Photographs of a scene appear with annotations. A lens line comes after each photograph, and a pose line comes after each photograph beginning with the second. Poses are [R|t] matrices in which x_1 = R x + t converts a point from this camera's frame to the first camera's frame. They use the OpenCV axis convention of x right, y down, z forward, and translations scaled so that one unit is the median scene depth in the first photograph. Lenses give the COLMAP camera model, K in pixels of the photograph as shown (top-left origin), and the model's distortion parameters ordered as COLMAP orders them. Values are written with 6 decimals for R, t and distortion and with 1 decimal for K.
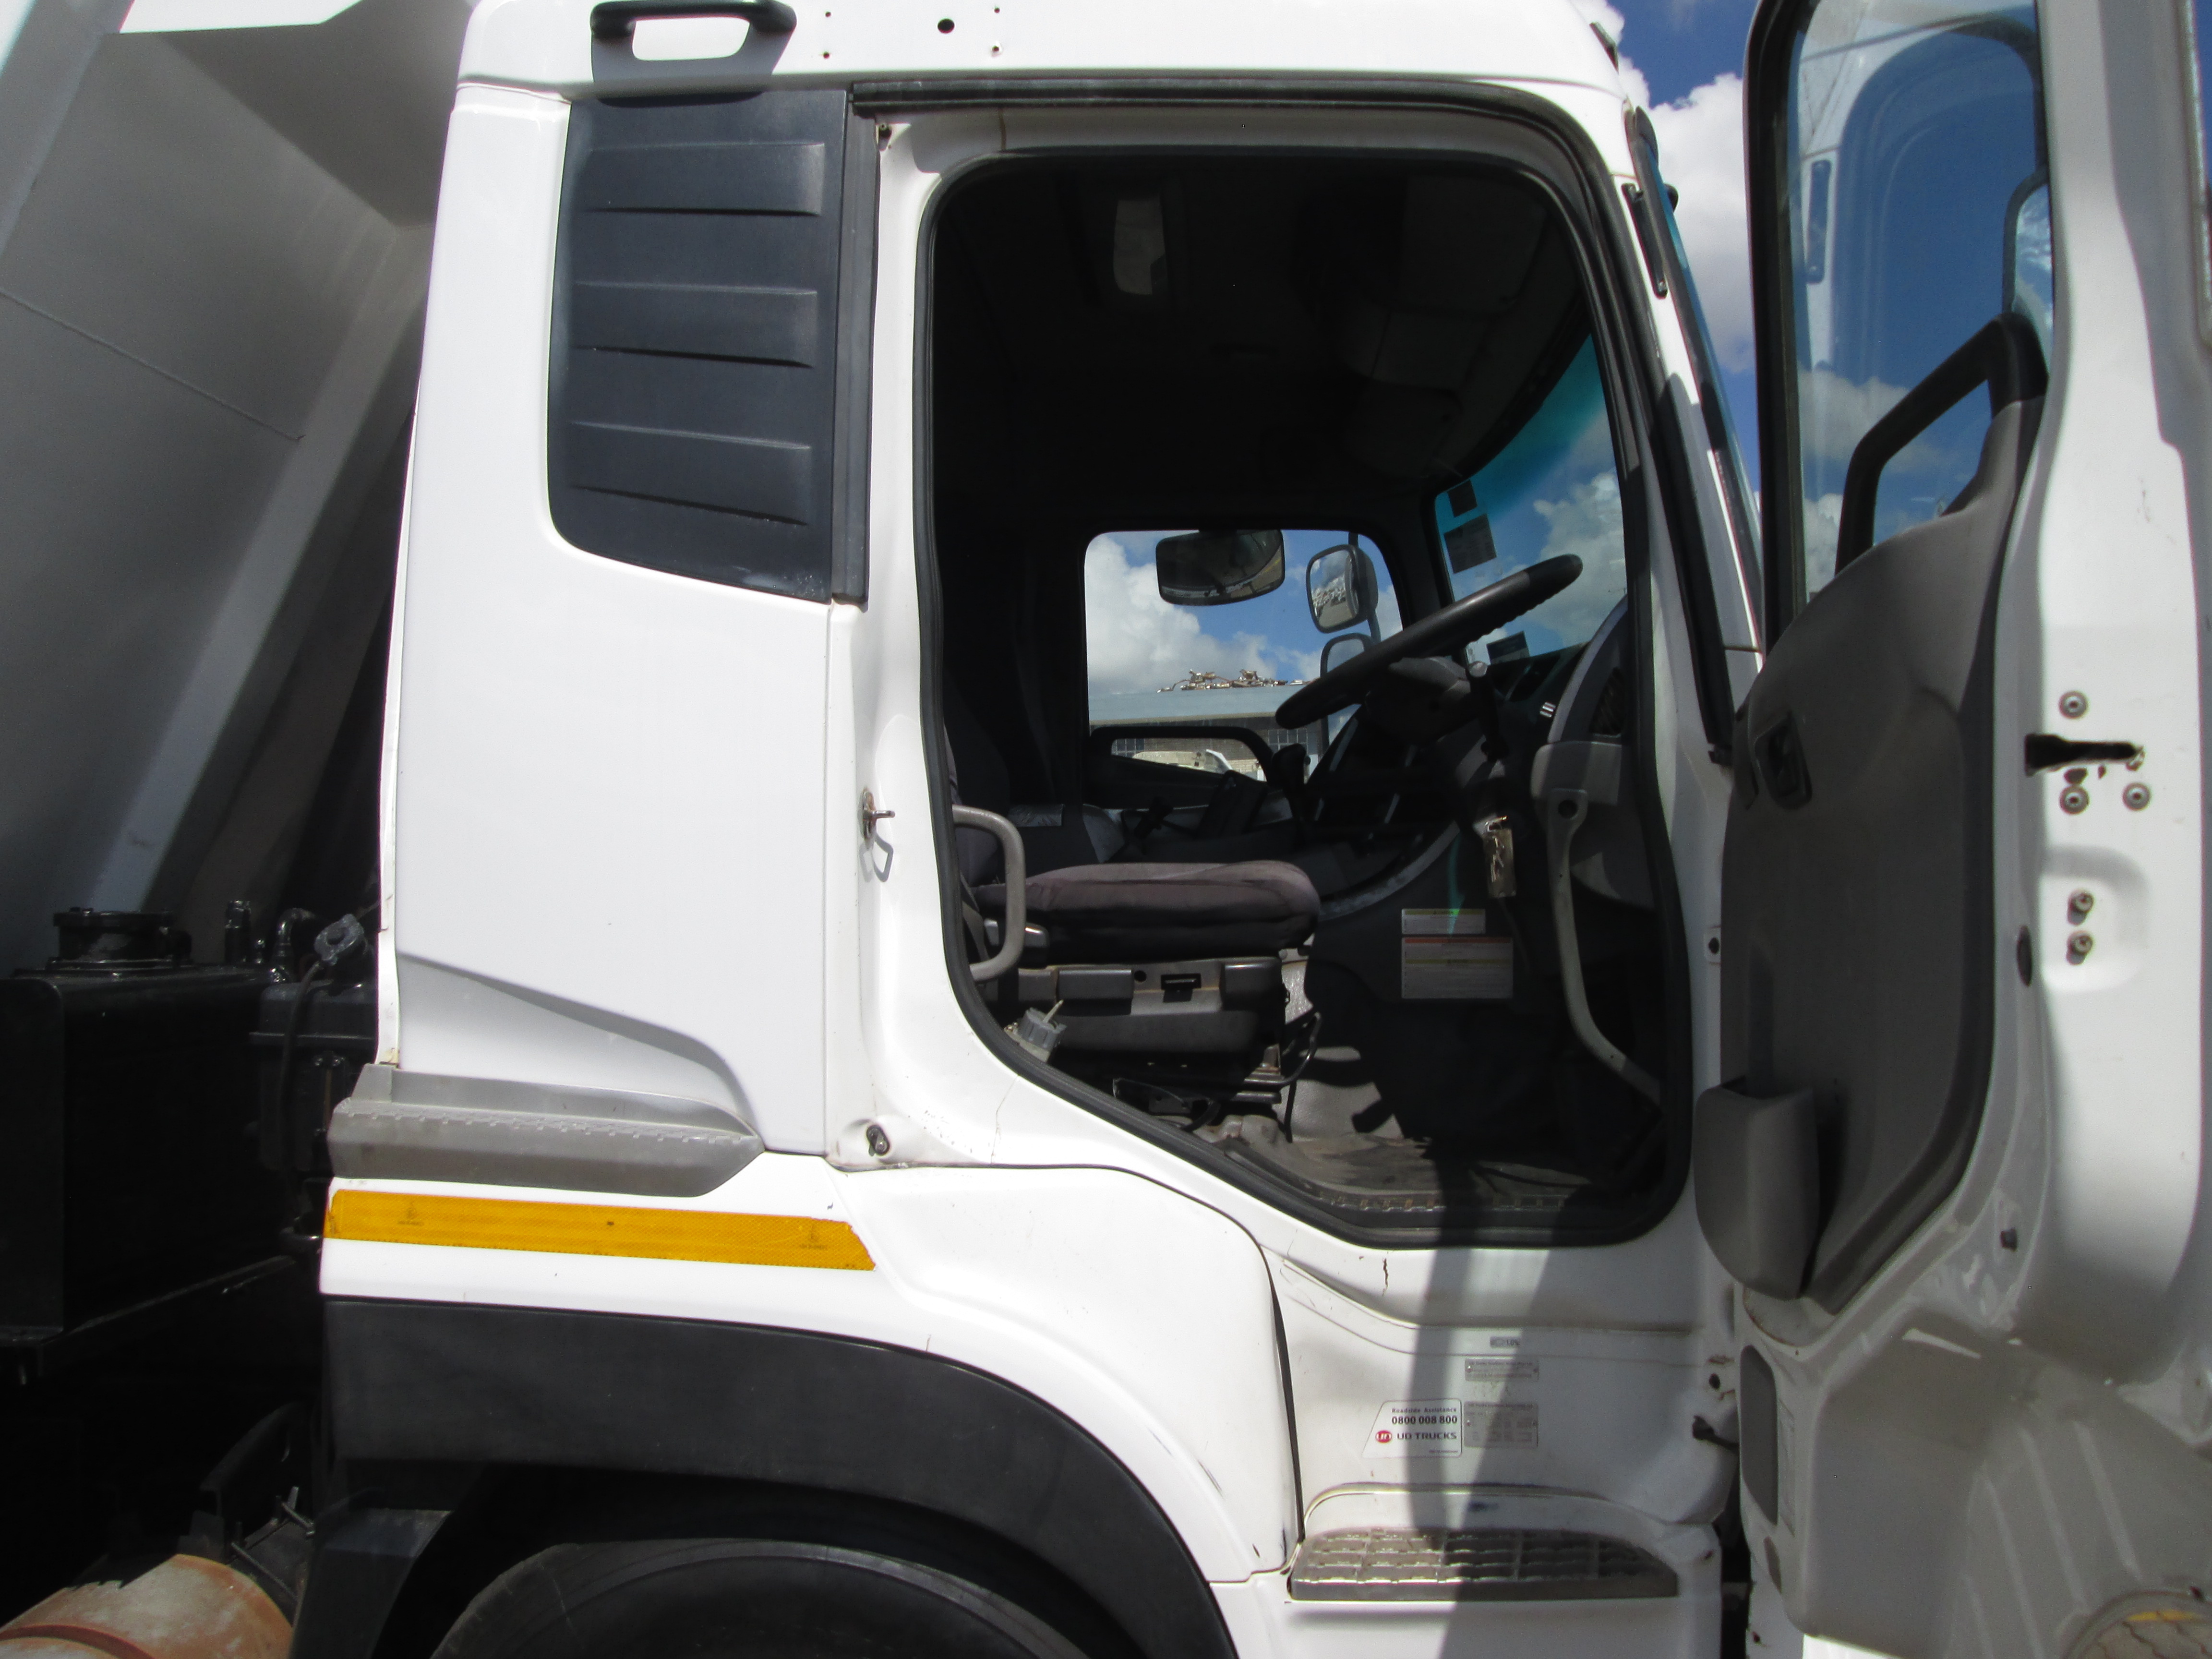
lens RADIAL K [[1829.0, 0, 1109.4], [0, 1829.0, 839.2], [0, 0, 1]] dist [-0.074089, 0.067178]
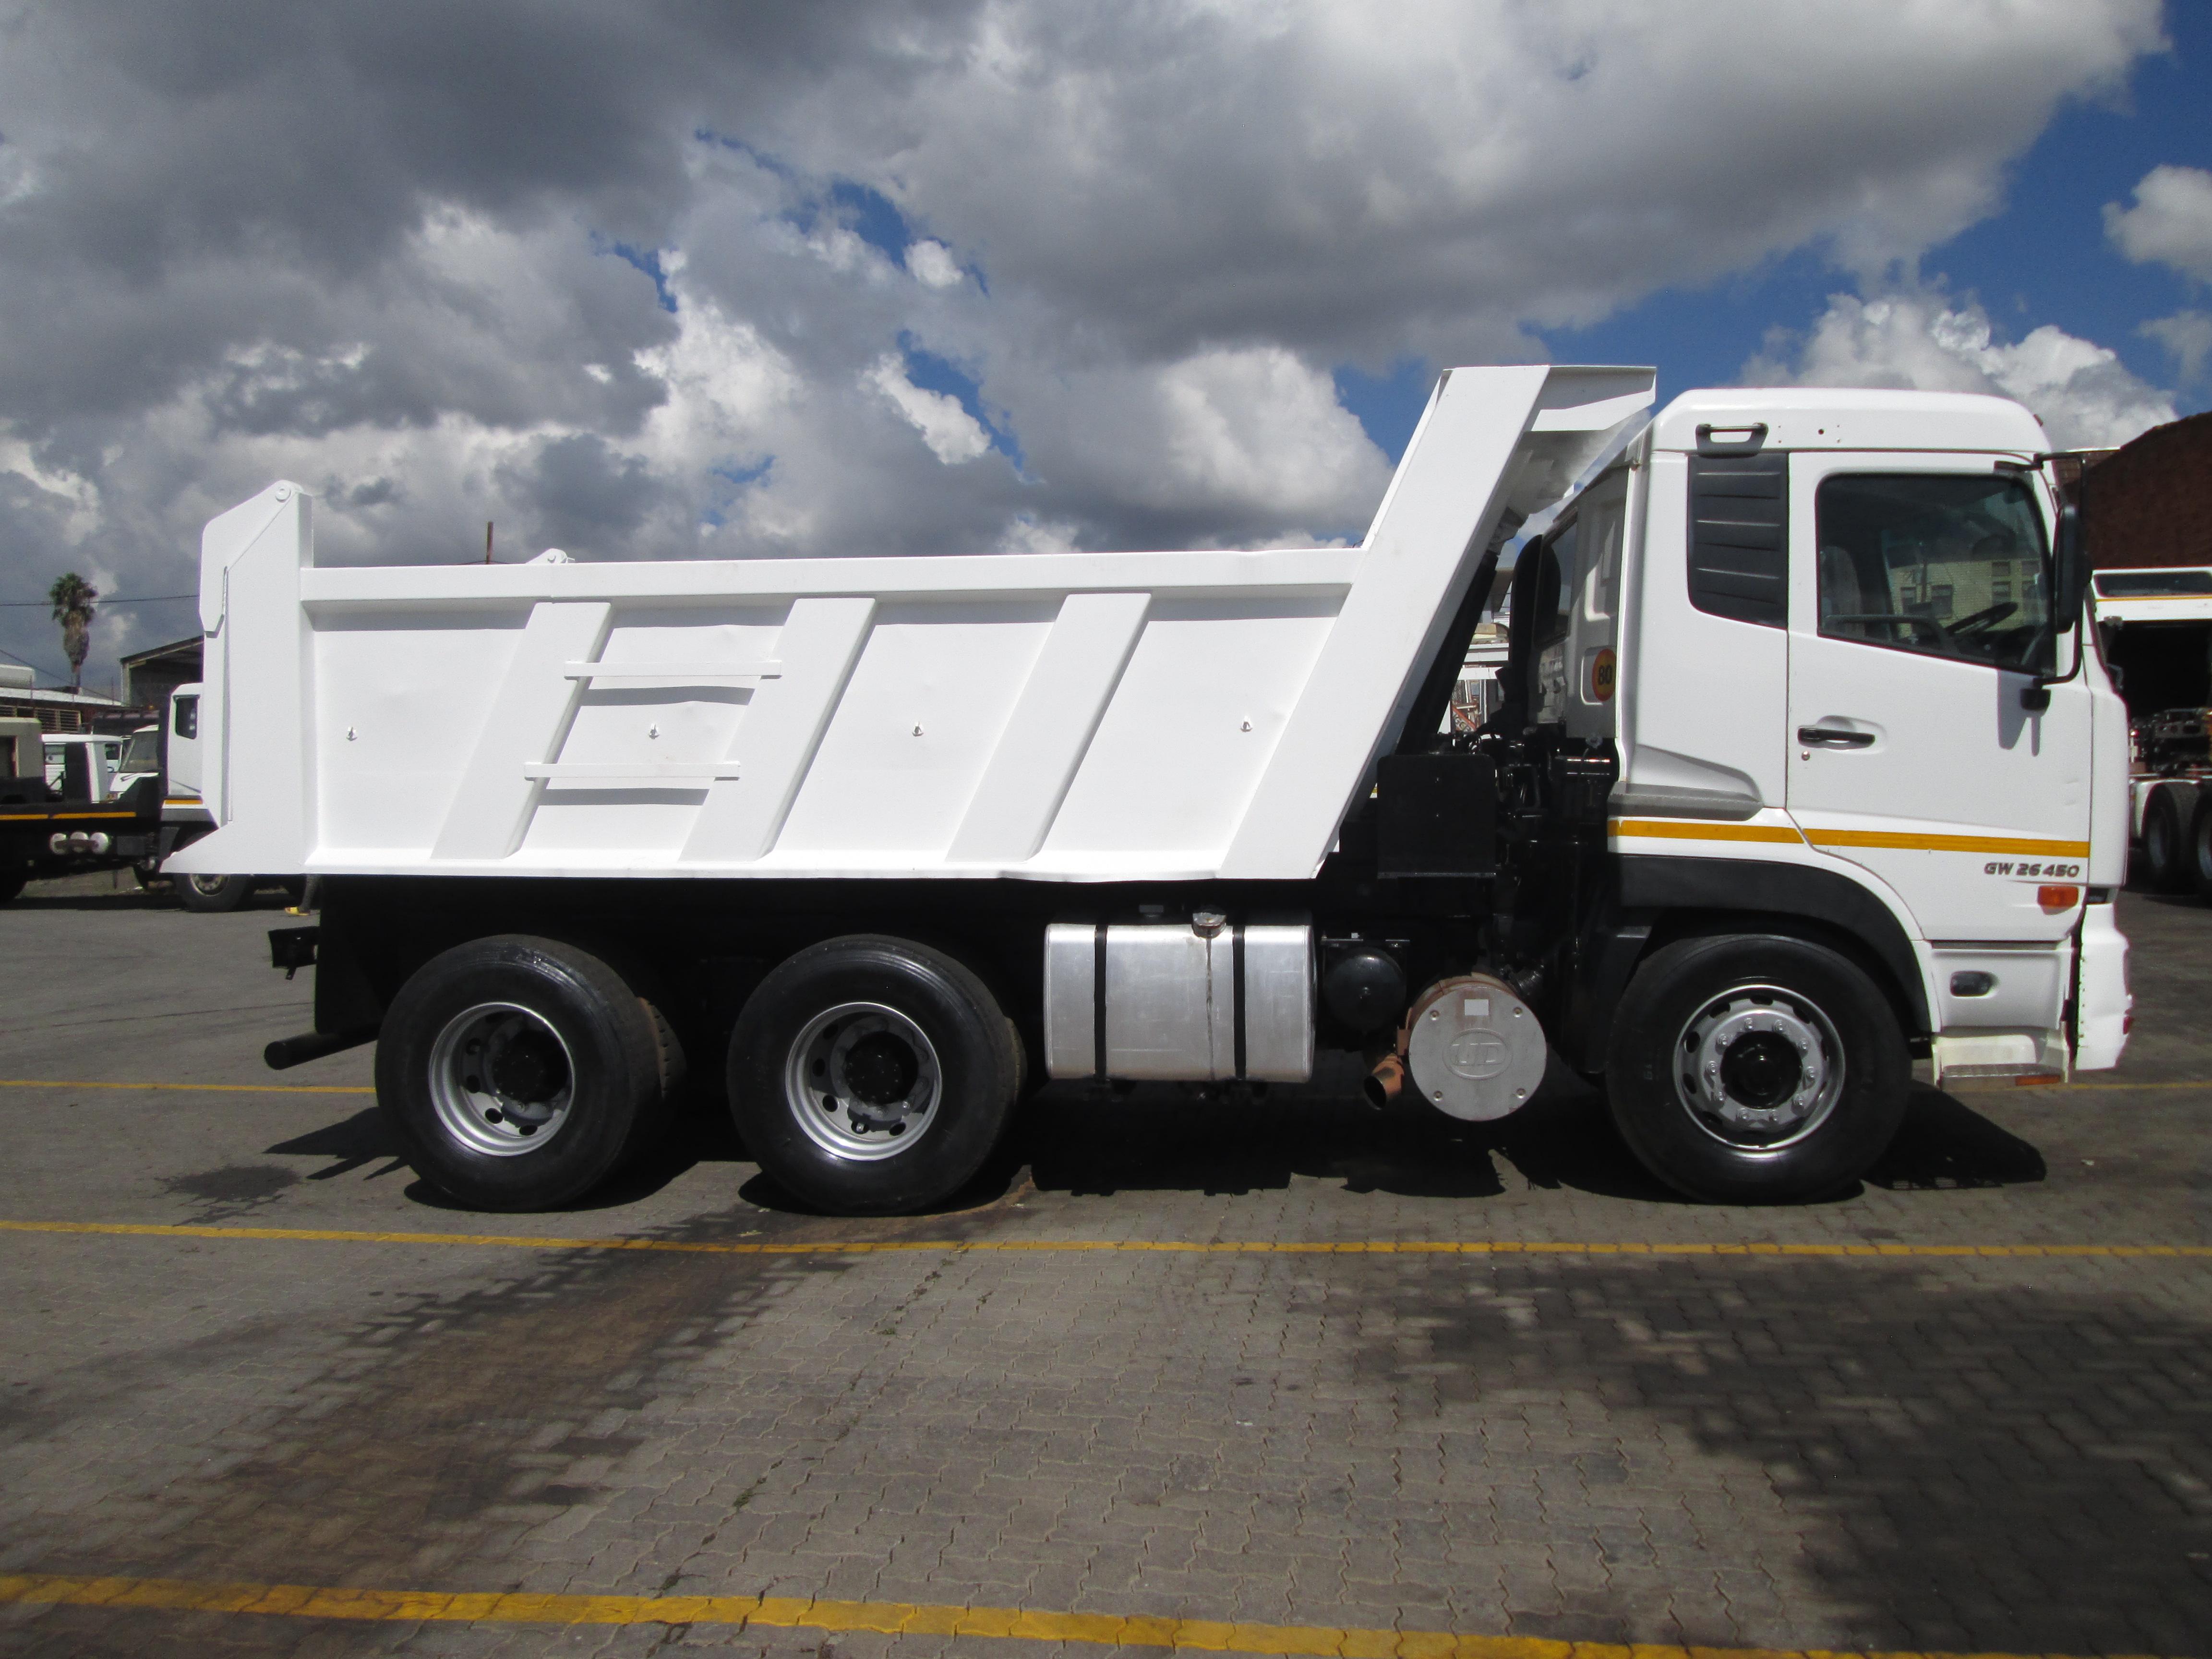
lens RADIAL K [[1829.0, 0, 1116.6], [0, 1829.0, 827.3], [0, 0, 1]] dist [-0.074089, 0.067178]
pose [[0.998208, 0.002180, -0.059796, -1.091153], [0.002538, 0.996894, 0.078716, -0.040702], [0.059782, -0.078726, 0.995102, -2.124828]]
